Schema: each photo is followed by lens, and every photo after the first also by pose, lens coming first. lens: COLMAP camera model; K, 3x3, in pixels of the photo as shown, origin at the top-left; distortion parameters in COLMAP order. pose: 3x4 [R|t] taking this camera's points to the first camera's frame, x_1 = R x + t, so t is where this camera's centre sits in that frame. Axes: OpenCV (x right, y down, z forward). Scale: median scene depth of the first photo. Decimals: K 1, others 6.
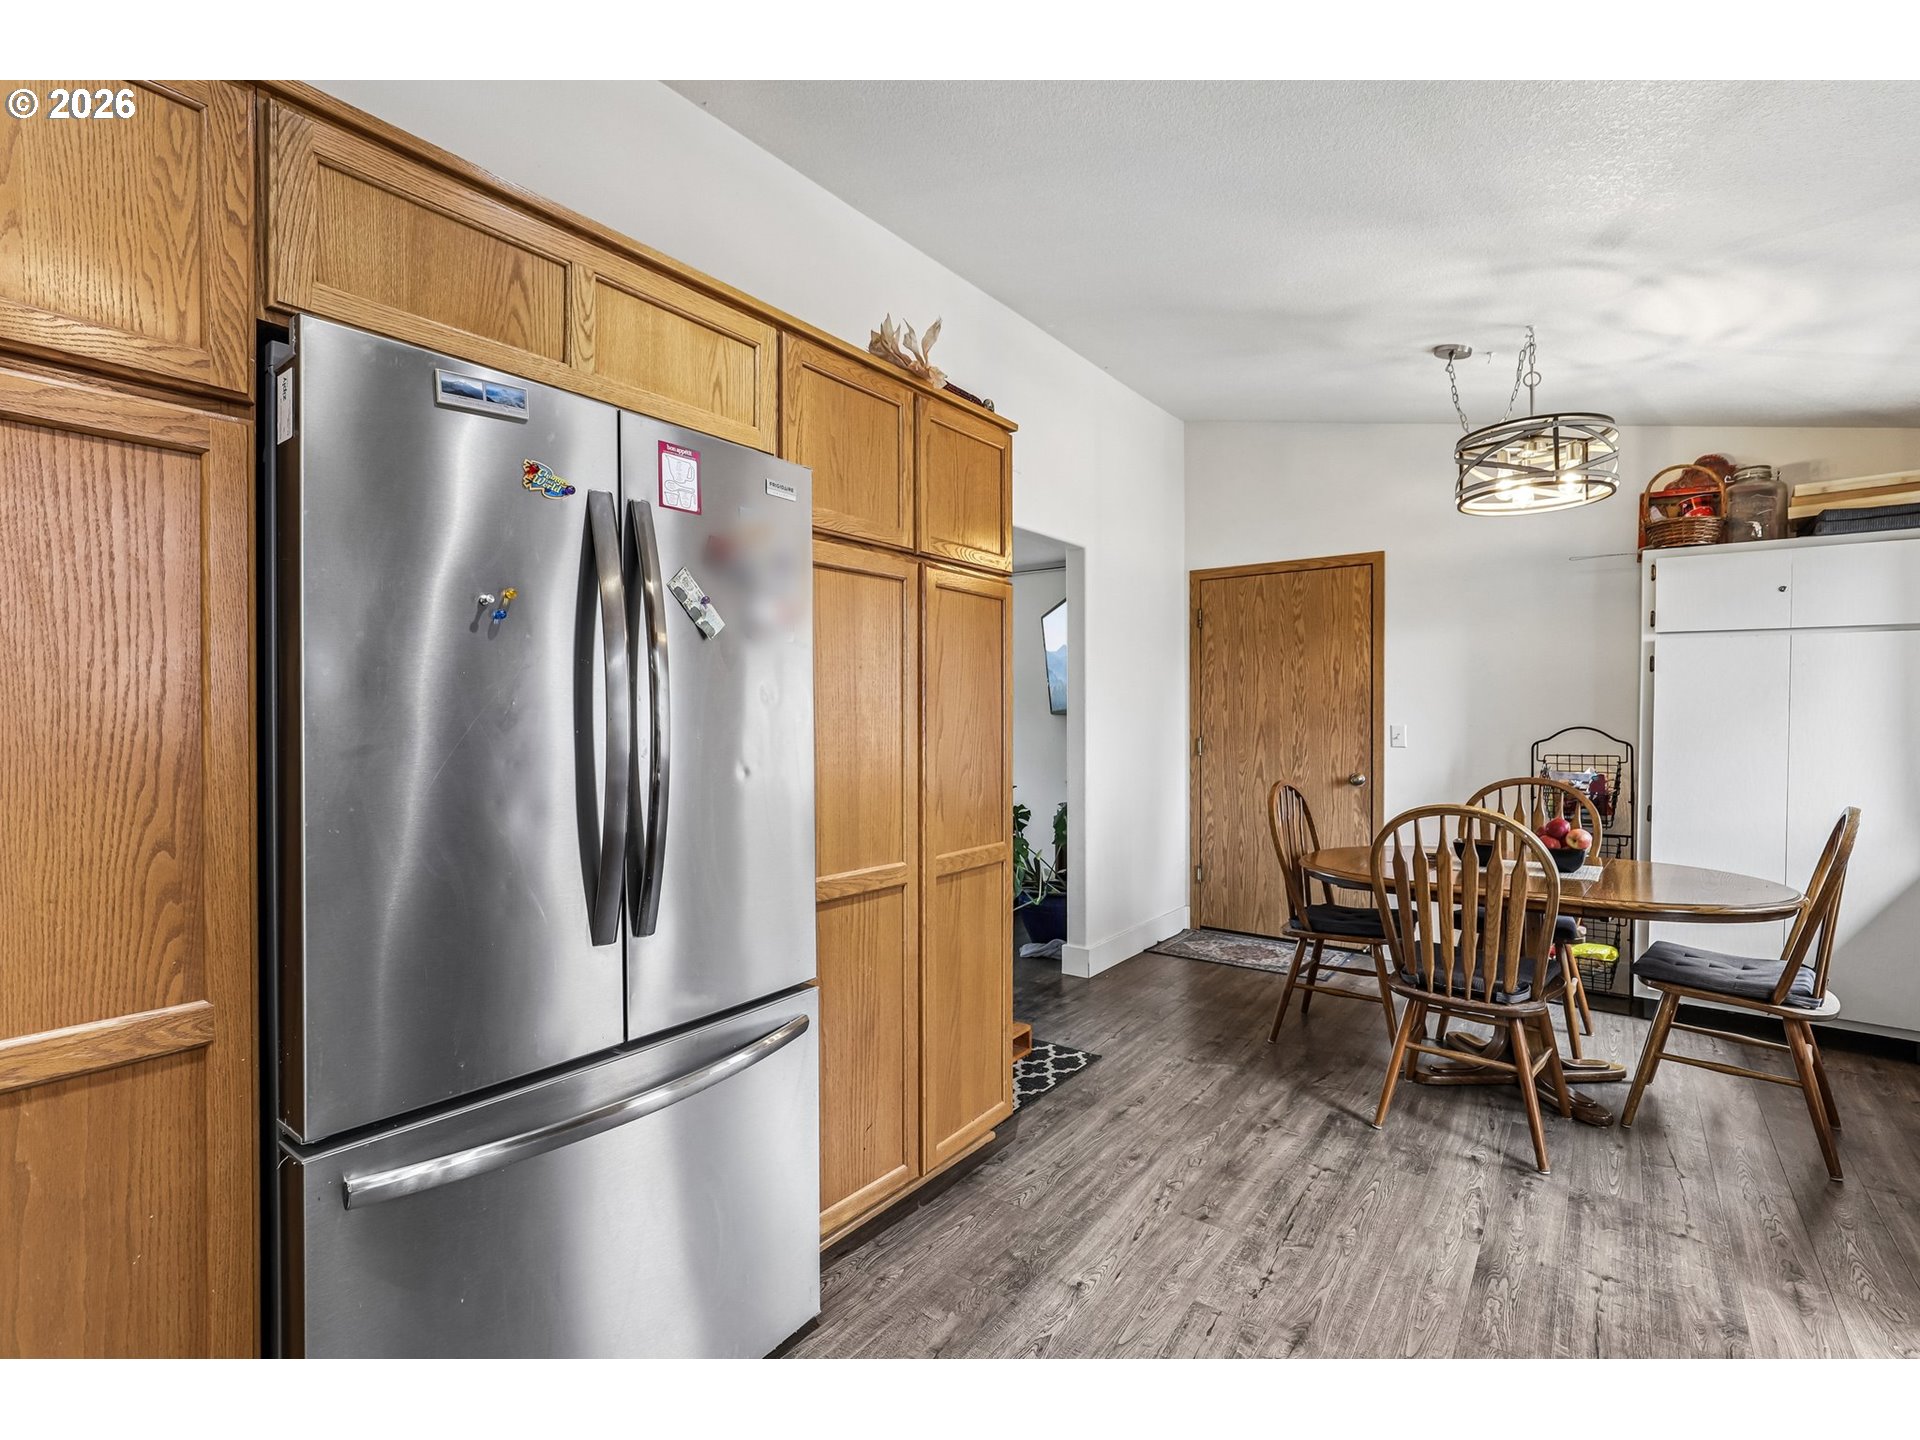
lens RADIAL K [[918.0, 0, 966.8], [0, 918.0, 715.1], [0, 0, 1]] dist [0.001991, 0.002607]
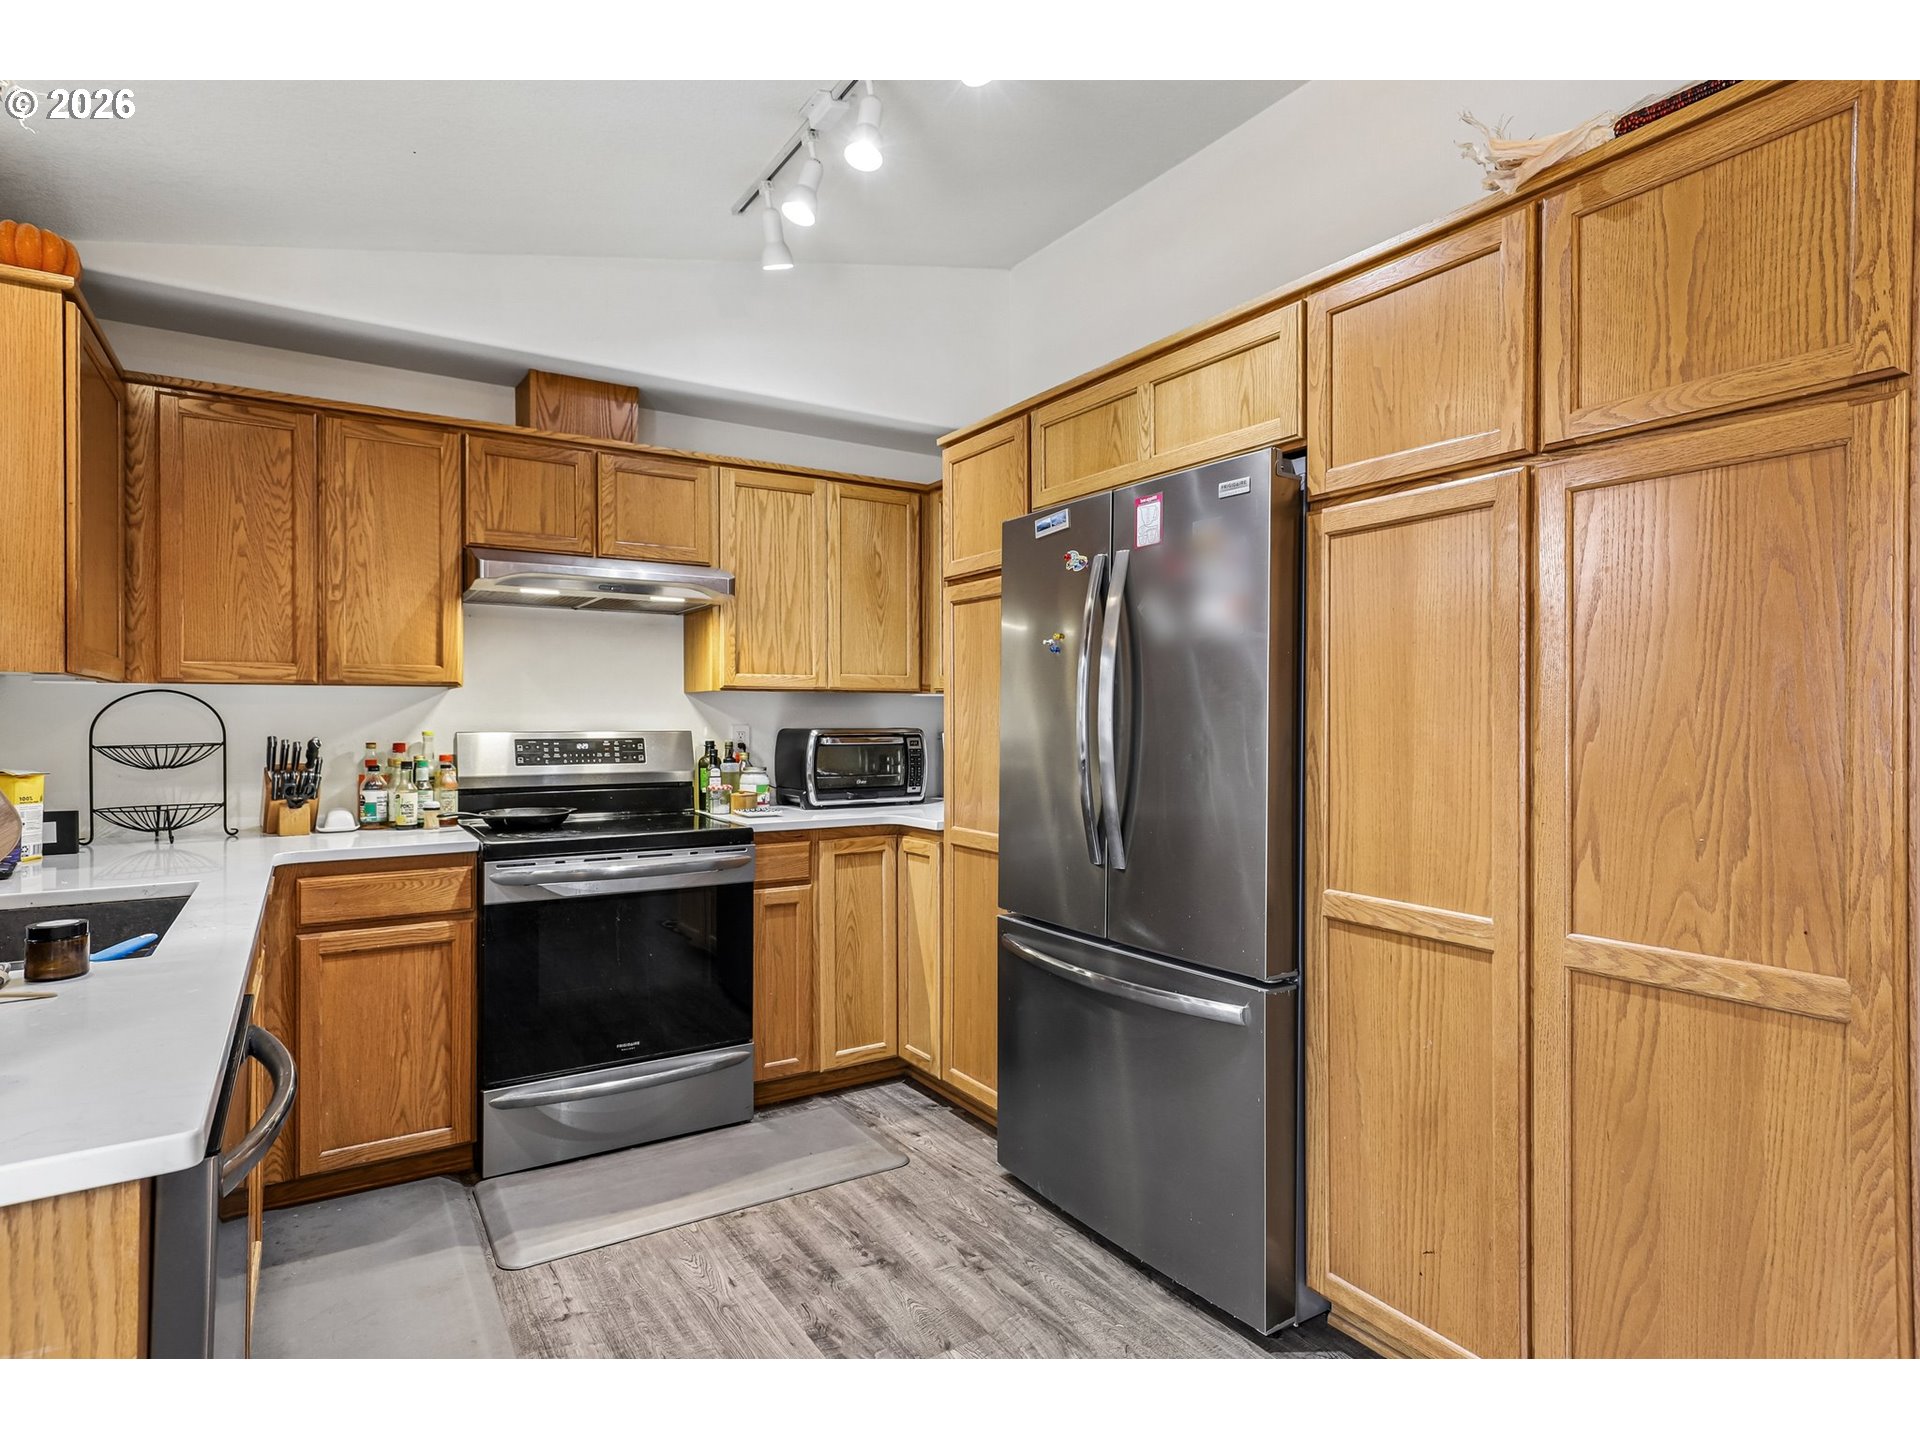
lens RADIAL K [[1021.1, 0, 952.6], [0, 1021.1, 720.7], [0, 0, 1]] dist [0.005674, 0.005622]
pose [[-0.371859, 0.005306, -0.928274, 0.596683], [0.002261, 0.999986, 0.004810, 0.006284], [0.928287, -0.000311, -0.371866, 0.692935]]
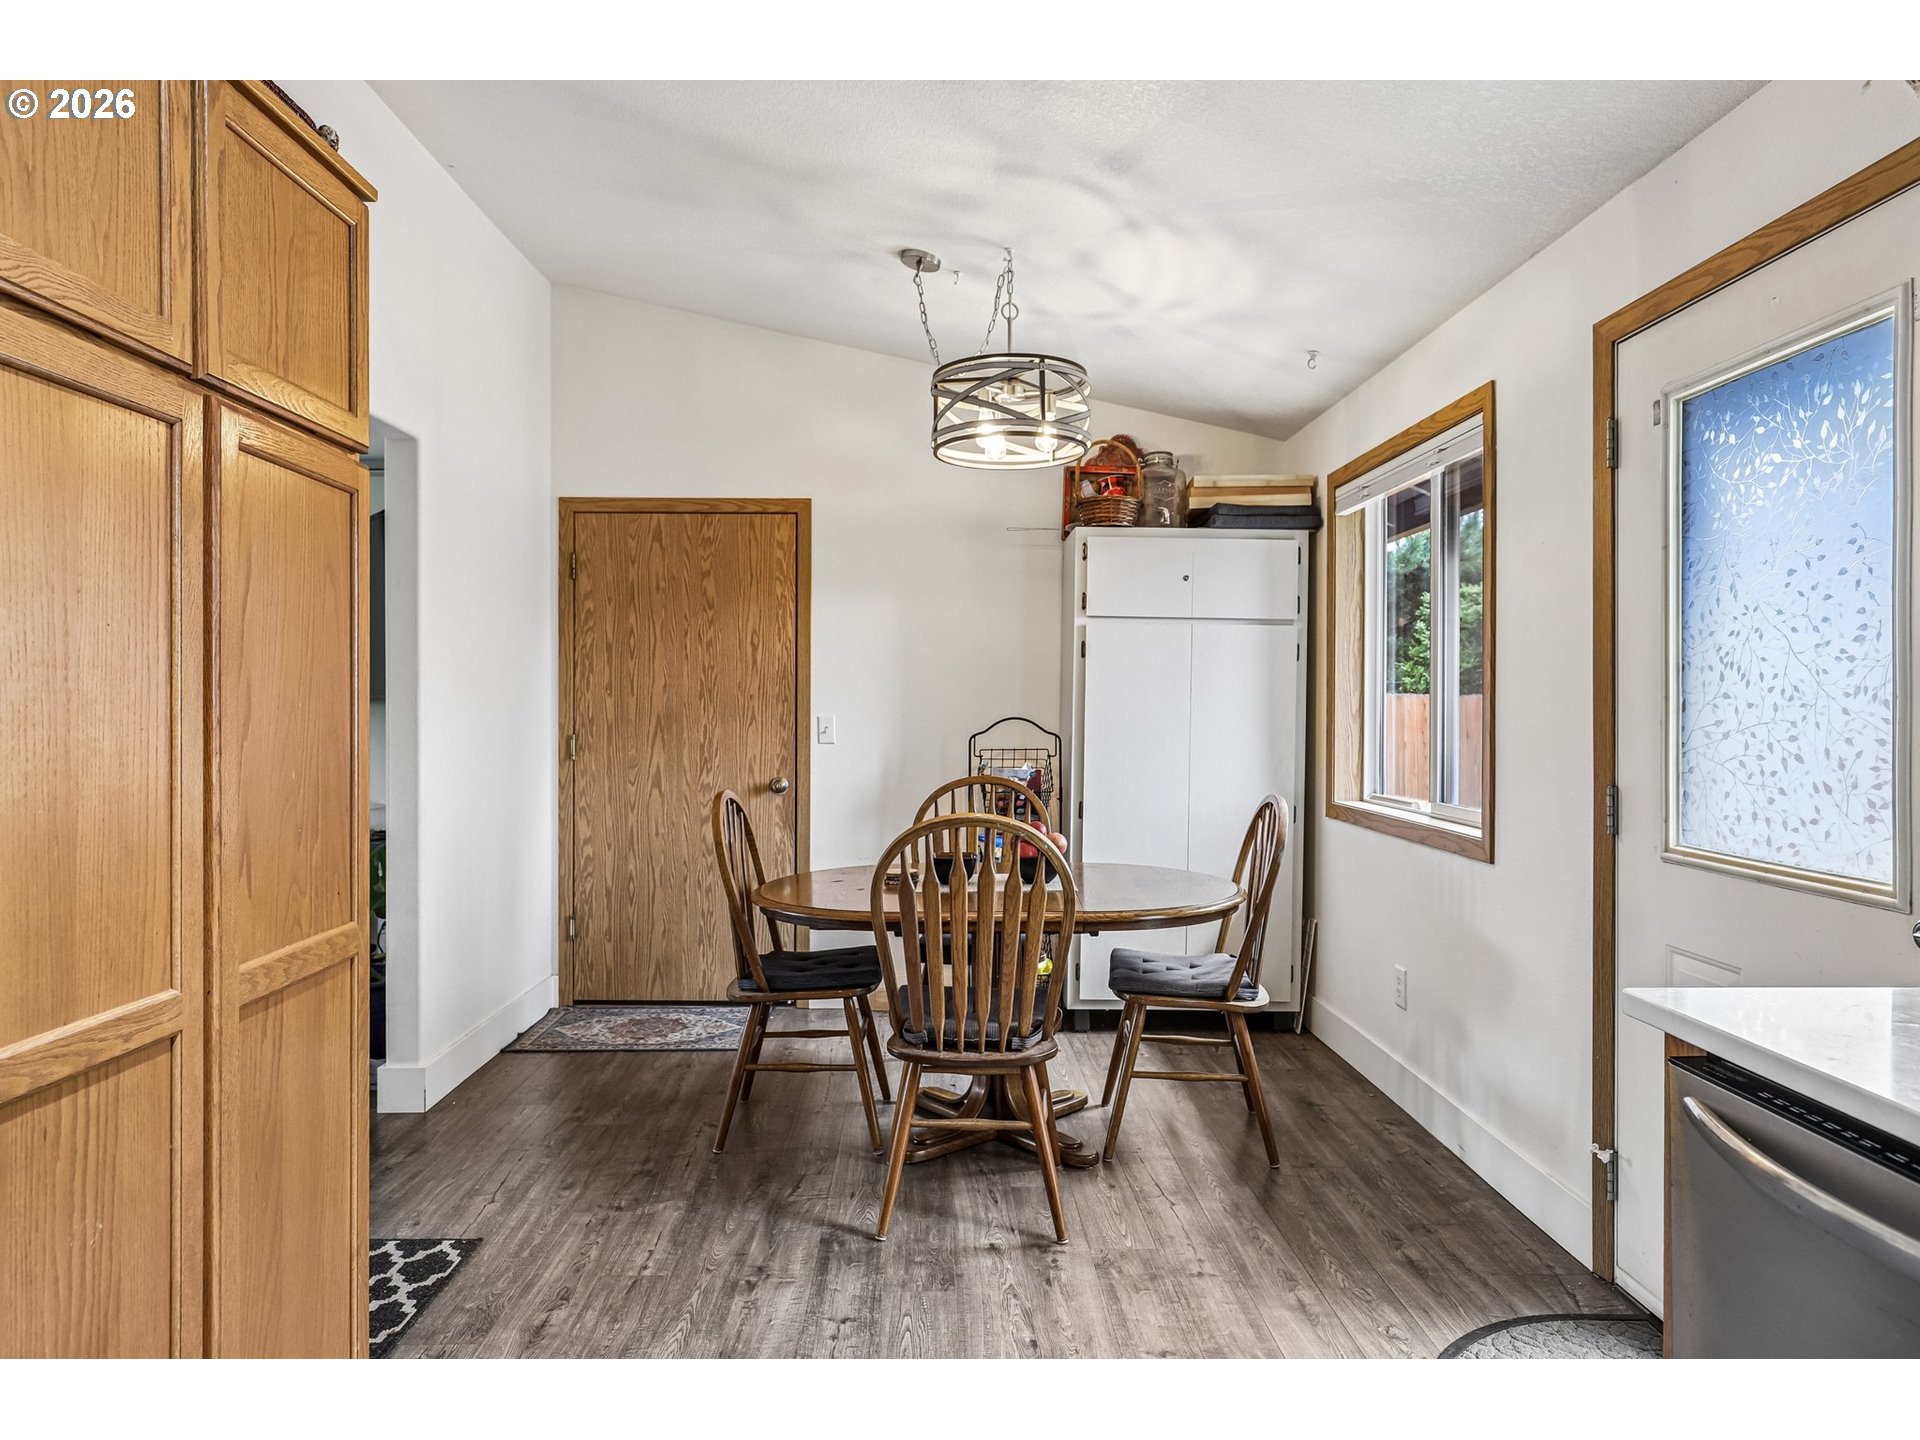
lens RADIAL K [[1157.9, 0, 956.6], [0, 1157.9, 711.4], [0, 0, 1]] dist [0.001061, 0.002916]
pose [[0.796125, 0.000564, 0.605132, -0.084608], [-0.003261, 0.999989, 0.003358, 0.004474], [-0.605124, -0.004646, 0.796118, 0.184742]]
